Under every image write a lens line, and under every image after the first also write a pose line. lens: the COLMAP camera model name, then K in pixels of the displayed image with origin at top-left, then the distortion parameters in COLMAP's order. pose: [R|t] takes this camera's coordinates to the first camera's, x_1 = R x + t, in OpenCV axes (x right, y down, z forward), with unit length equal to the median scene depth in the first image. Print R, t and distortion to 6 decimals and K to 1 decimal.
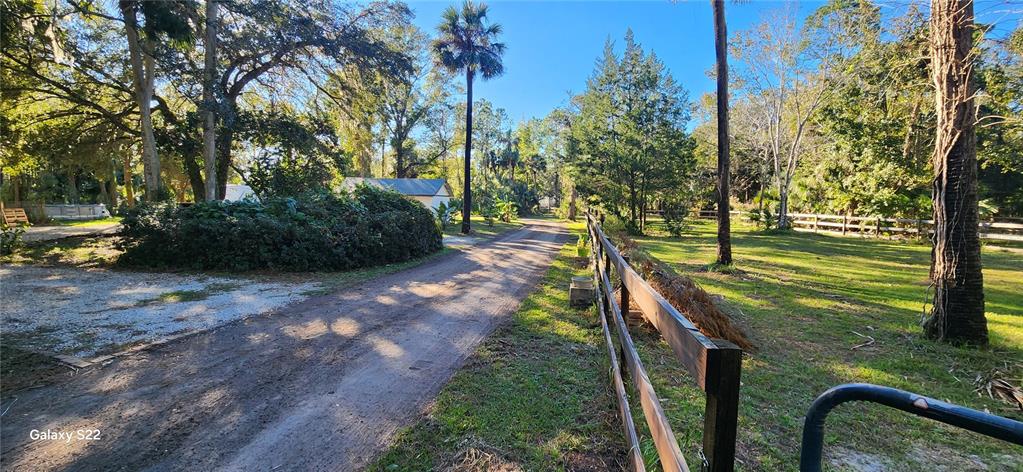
lens RADIAL K [[416.4, 0, 512.4], [0, 416.4, 229.2], [0, 0, 1]] dist [0.000857, -0.002690]
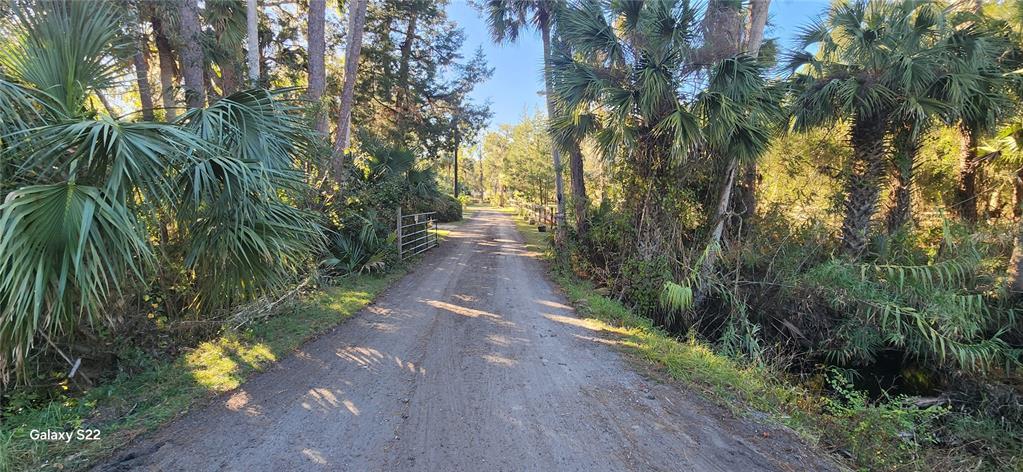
lens RADIAL K [[416.4, 0, 512.4], [0, 416.4, 229.2], [0, 0, 1]] dist [0.000857, -0.002690]
pose [[0.975232, -0.025839, 0.219670, -0.224314], [0.021392, 0.999516, 0.022598, 0.037107], [-0.220148, -0.017340, 0.975312, -0.716760]]
